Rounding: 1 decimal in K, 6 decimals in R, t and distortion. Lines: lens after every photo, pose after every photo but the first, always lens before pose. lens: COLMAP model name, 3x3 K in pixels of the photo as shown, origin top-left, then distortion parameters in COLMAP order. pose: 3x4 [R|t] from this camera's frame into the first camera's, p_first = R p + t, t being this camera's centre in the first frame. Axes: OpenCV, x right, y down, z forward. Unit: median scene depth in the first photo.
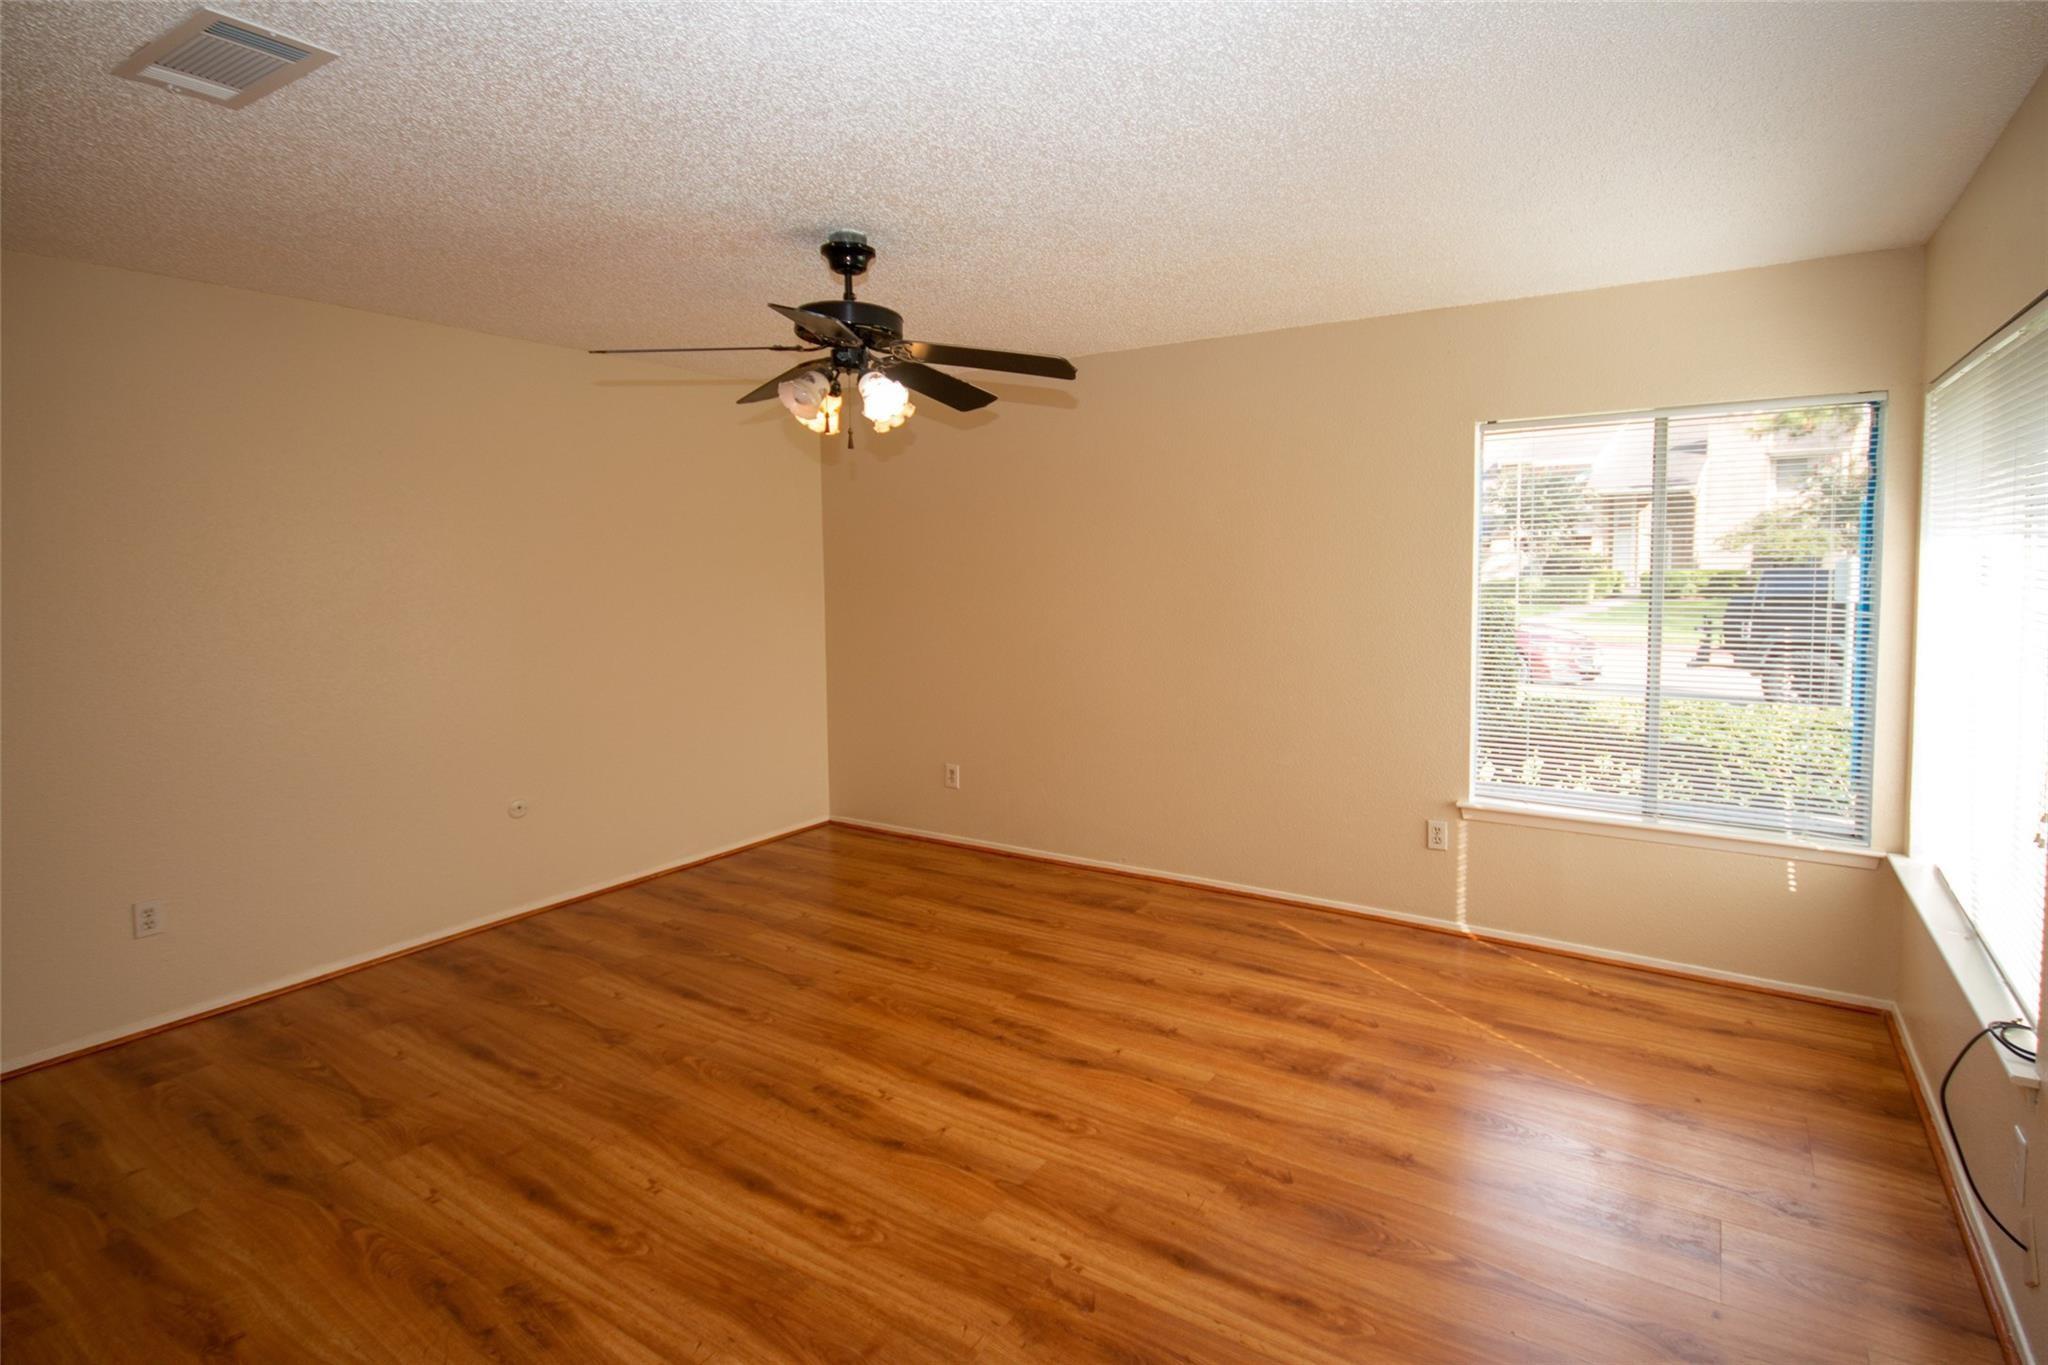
lens RADIAL K [[996.1, 0, 1024.0], [0, 996.1, 682.5], [0, 0, 1]] dist [0.000669, 0.000158]
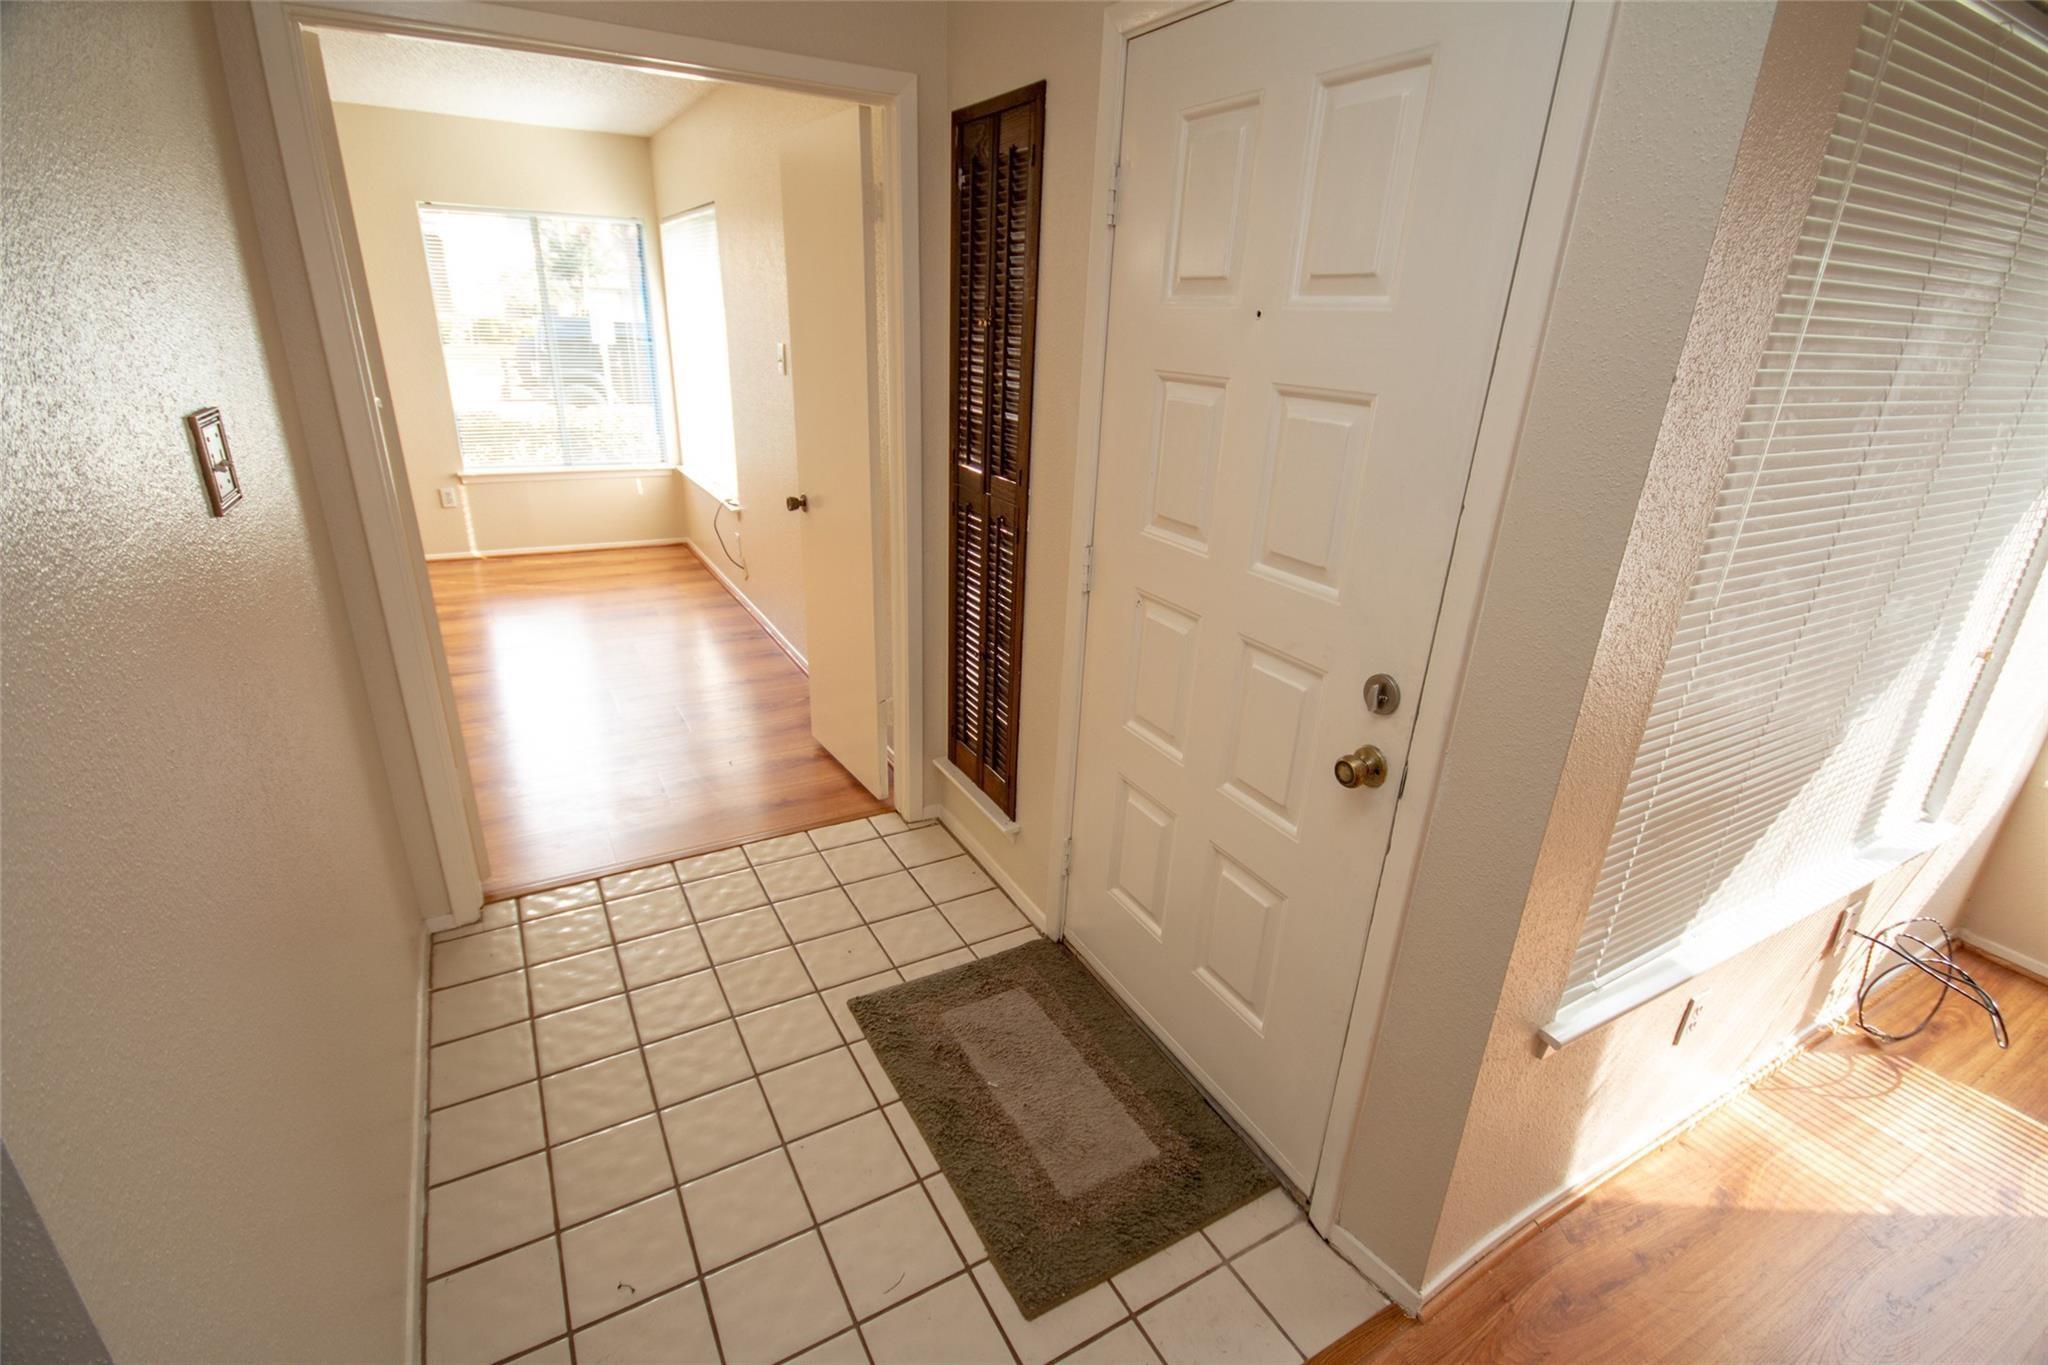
lens RADIAL K [[938.8, 0, 1024.0], [0, 938.8, 682.5], [0, 0, 1]] dist [0.014945, 0.000201]
pose [[0.454688, -0.284363, 0.844036, -0.521567], [0.053562, 0.954677, 0.292785, 0.045499], [-0.889039, -0.087918, 0.449311, -0.511479]]
